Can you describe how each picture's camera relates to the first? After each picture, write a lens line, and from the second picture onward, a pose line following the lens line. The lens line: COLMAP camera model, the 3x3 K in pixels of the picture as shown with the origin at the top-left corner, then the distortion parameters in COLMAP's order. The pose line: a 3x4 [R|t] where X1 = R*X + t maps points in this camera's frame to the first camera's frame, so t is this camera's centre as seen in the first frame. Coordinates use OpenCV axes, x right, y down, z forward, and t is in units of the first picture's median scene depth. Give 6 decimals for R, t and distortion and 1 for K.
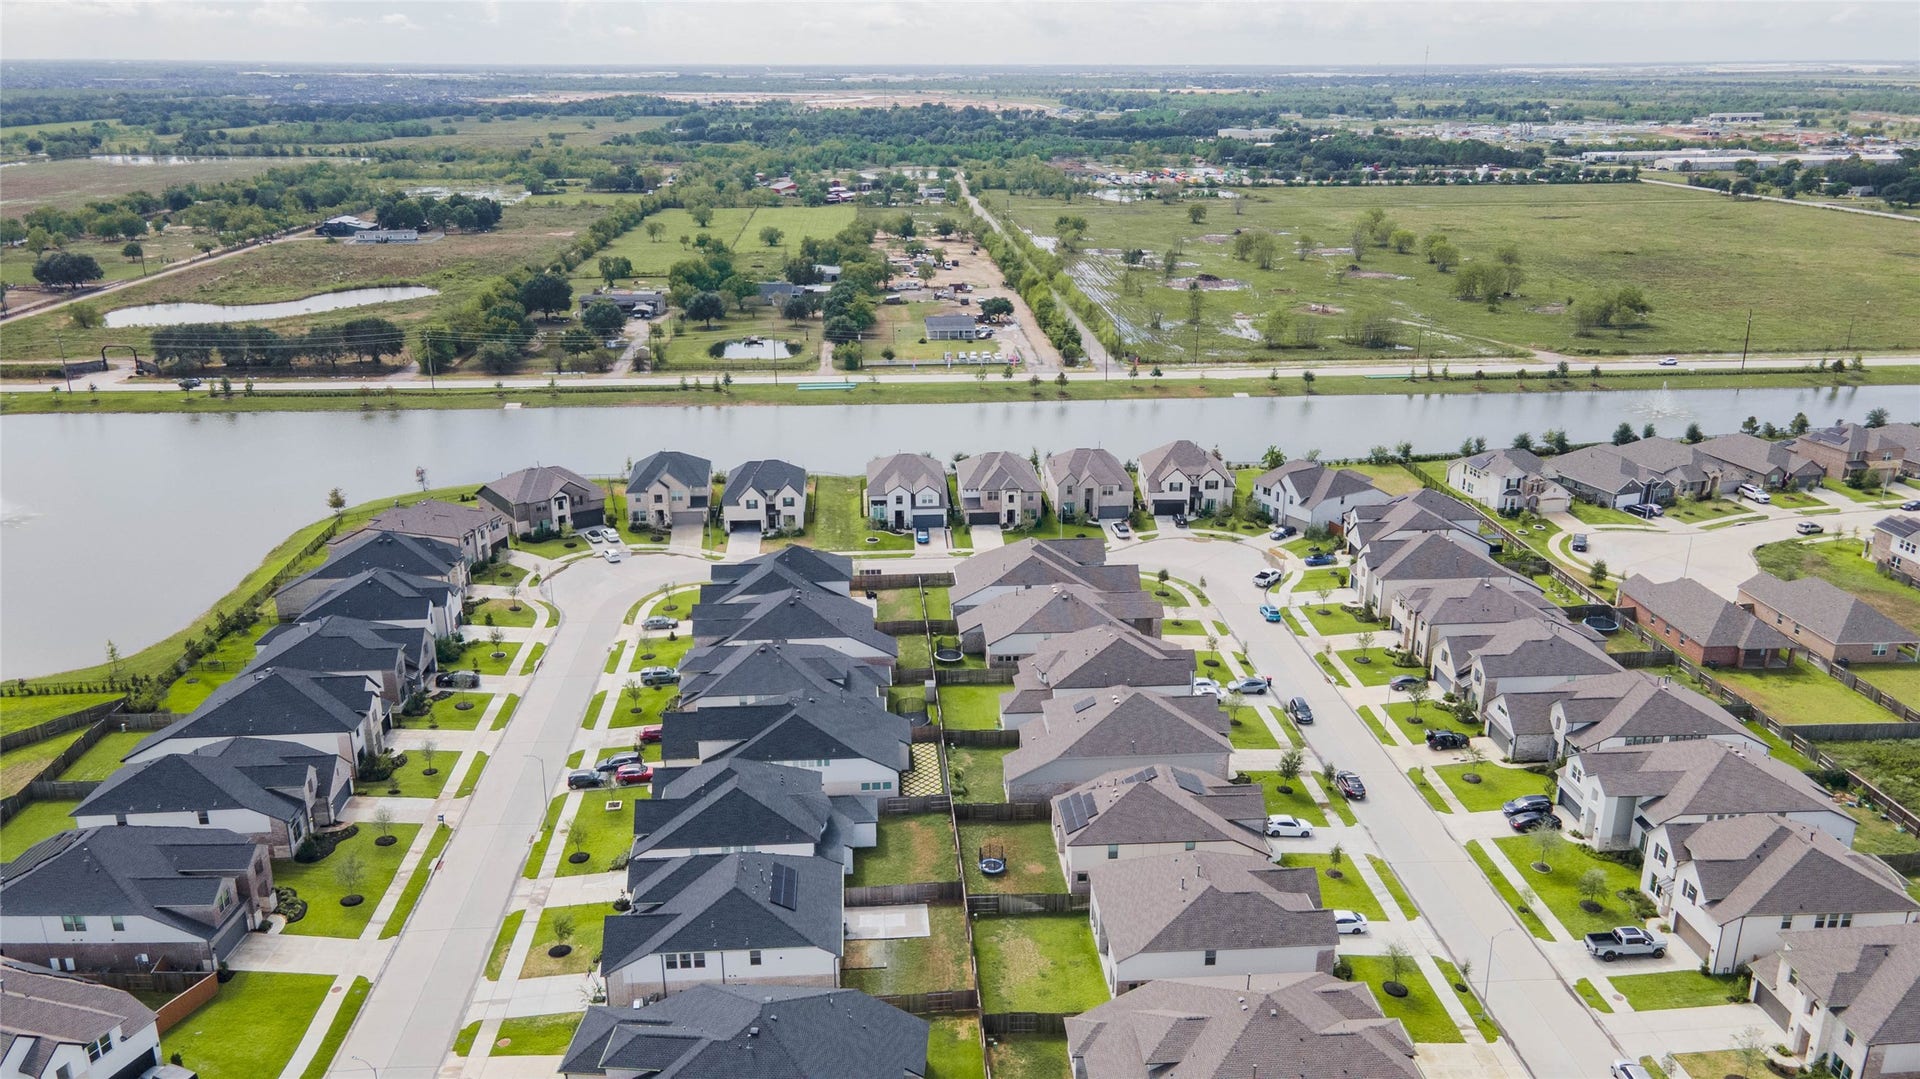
lens RADIAL K [[1407.7, 0, 966.6], [0, 1407.7, 538.7], [0, 0, 1]] dist [0.012575, 0.036382]
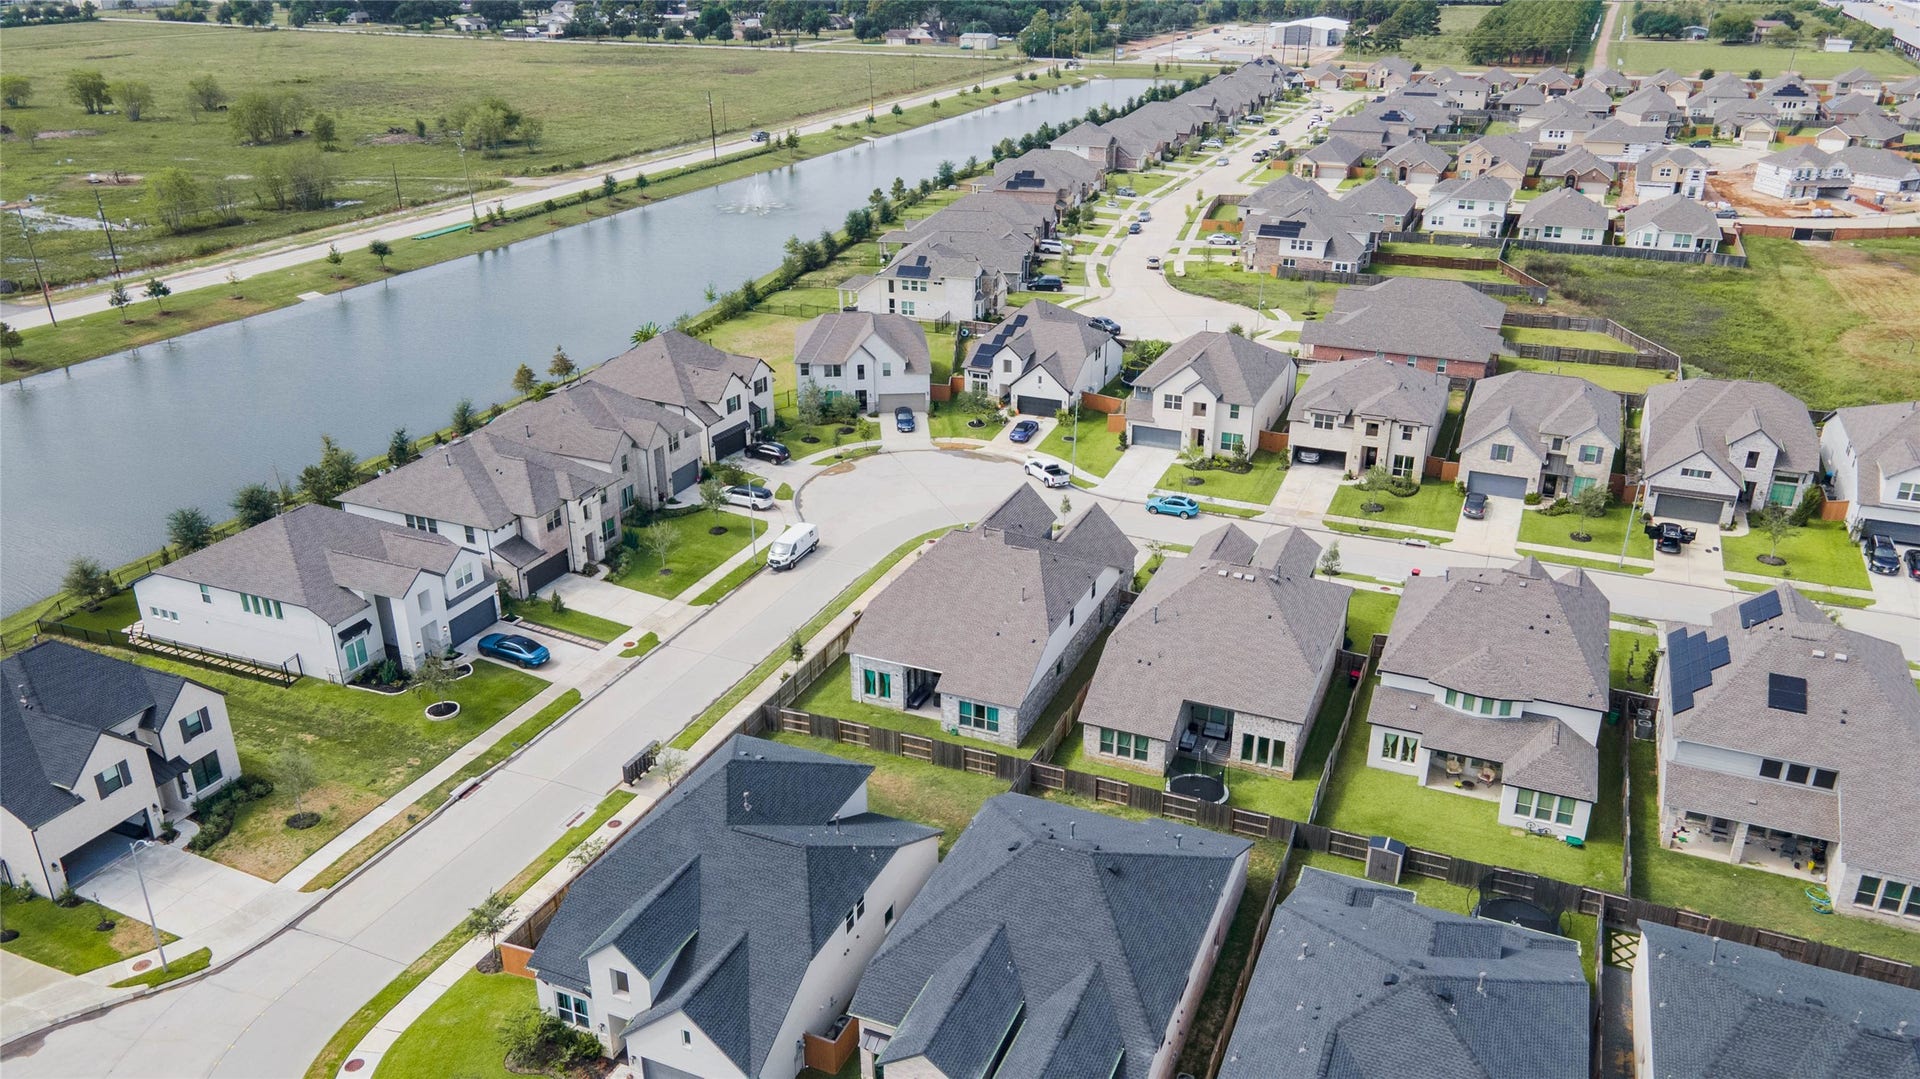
lens RADIAL K [[1407.7, 0, 964.6], [0, 1407.7, 535.9], [0, 0, 1]] dist [0.012575, 0.036382]
pose [[0.464766, -0.352329, 0.812316, -0.310276], [0.284212, 0.928238, 0.239996, -0.101438], [-0.838580, 0.119328, 0.531549, 0.624878]]
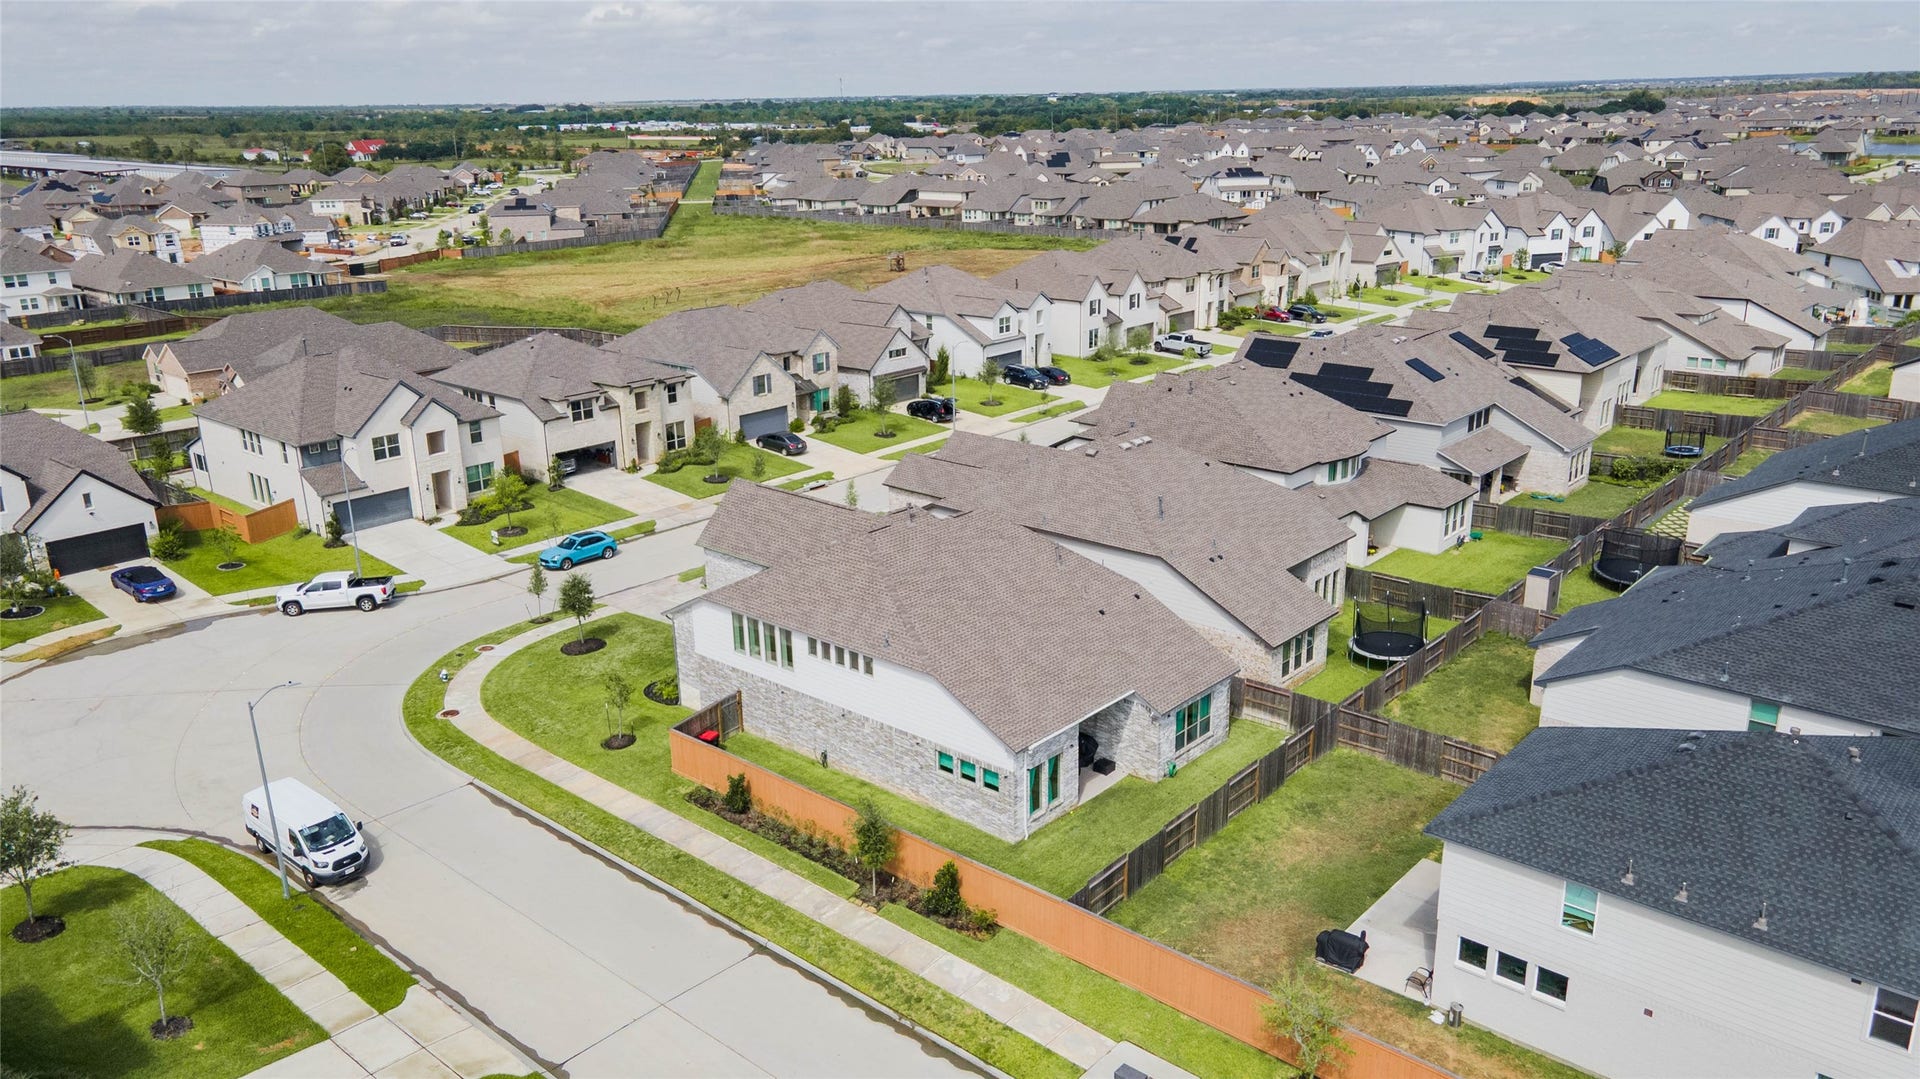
lens RADIAL K [[1407.7, 0, 964.5], [0, 1407.7, 531.1], [0, 0, 1]] dist [0.012575, 0.036382]
pose [[-0.696652, -0.202654, 0.688191, -0.142808], [0.242963, 0.835940, 0.492112, -0.118368], [-0.675015, 0.510035, -0.533122, 0.976567]]
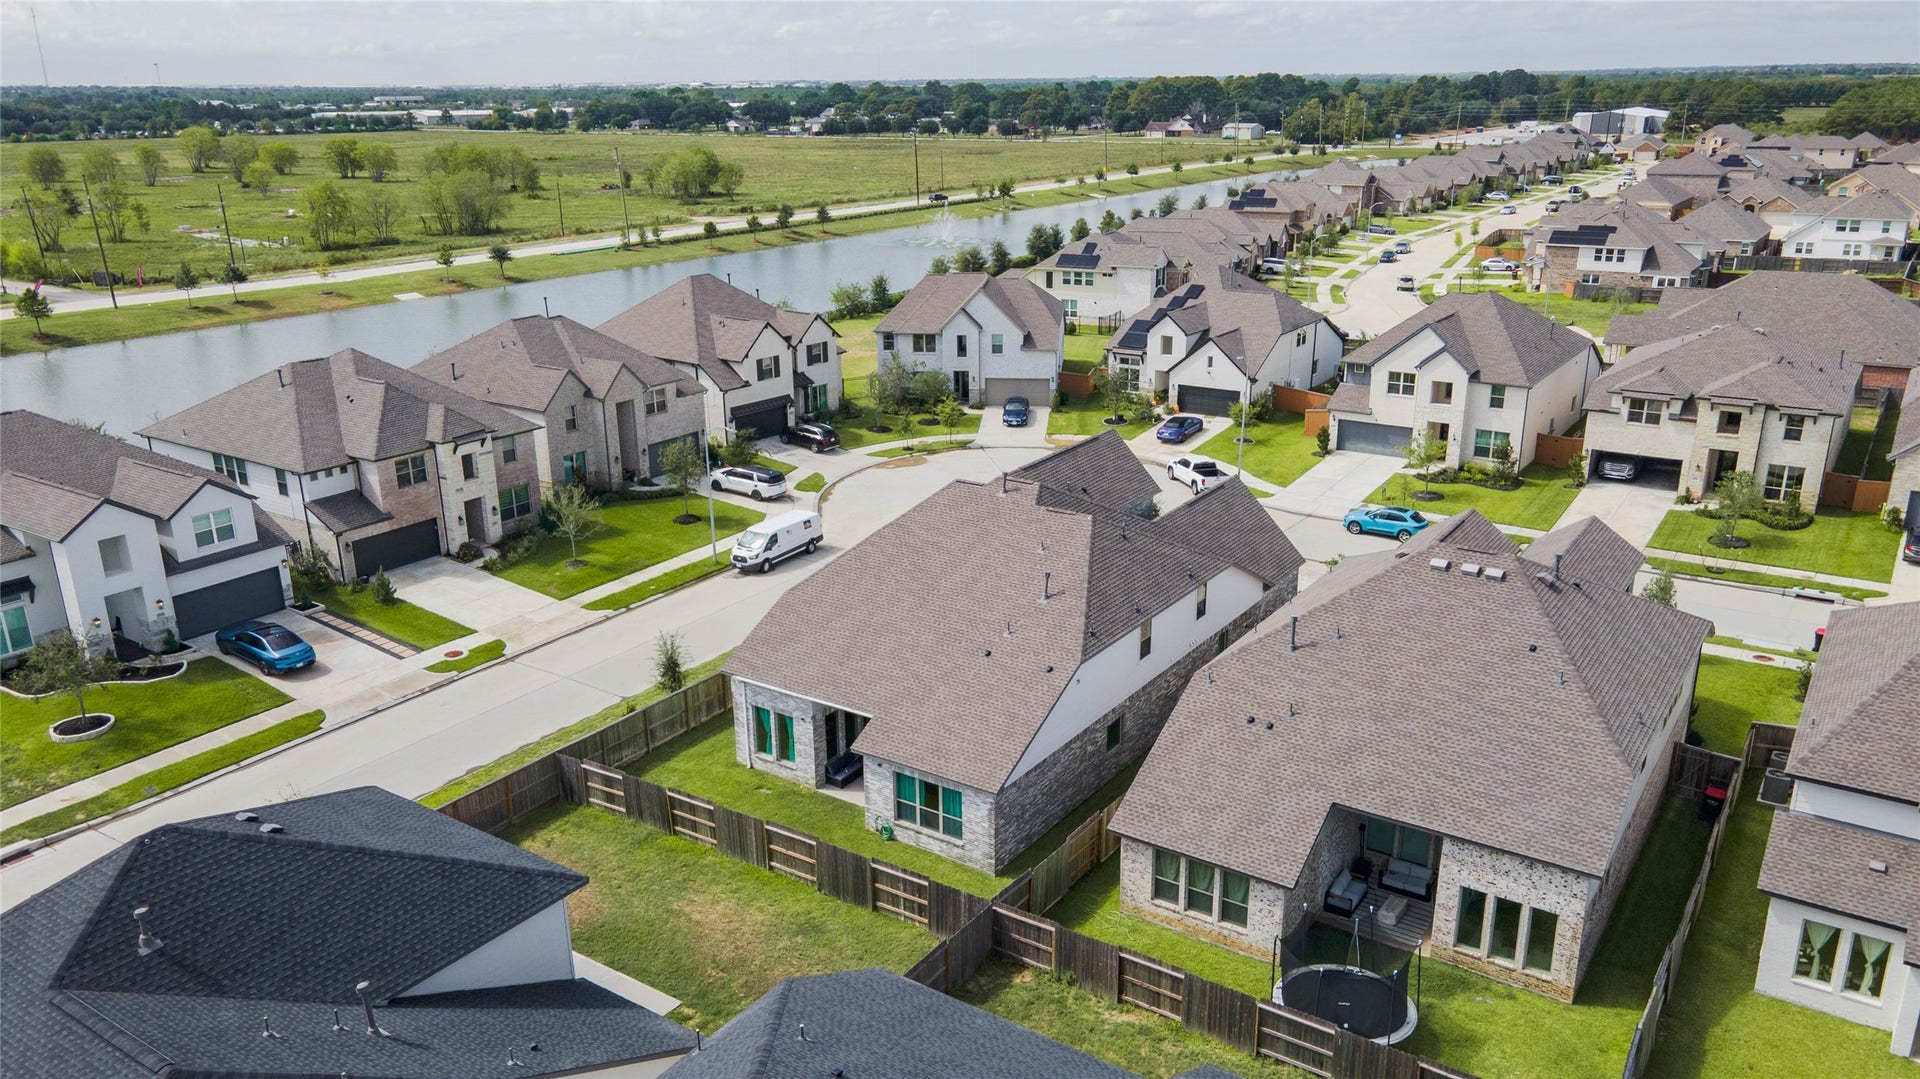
lens RADIAL K [[1407.7, 0, 962.2], [0, 1407.7, 539.2], [0, 0, 1]] dist [0.012575, 0.036382]
pose [[0.627951, -0.249999, 0.737006, -0.144265], [0.260949, 0.959816, 0.103241, -0.015982], [-0.733200, 0.127490, 0.667955, 0.692473]]
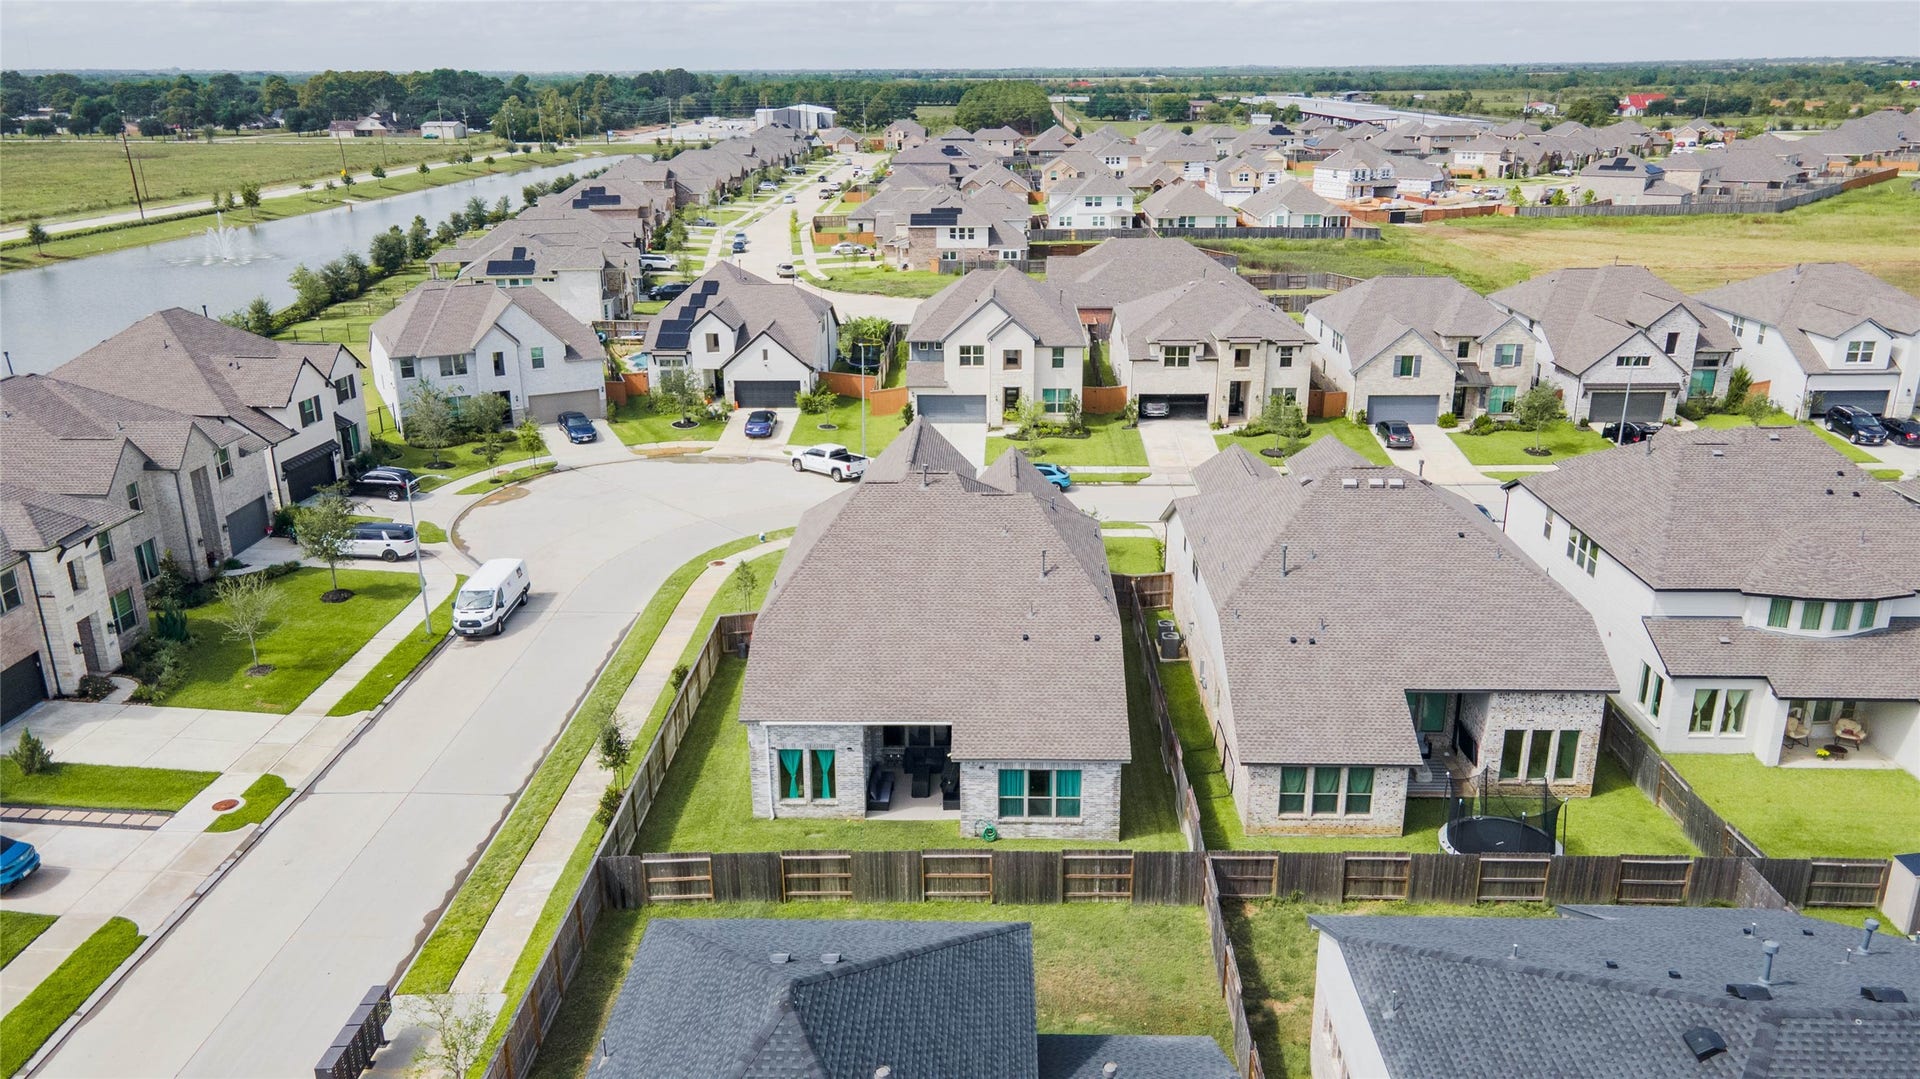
lens RADIAL K [[1407.7, 0, 961.9], [0, 1407.7, 536.1], [0, 0, 1]] dist [0.012575, 0.036382]
pose [[0.106655, -0.315507, 0.942910, -0.188854], [0.325011, 0.907288, 0.266825, -0.051152], [-0.939677, 0.277998, 0.199310, 0.795396]]
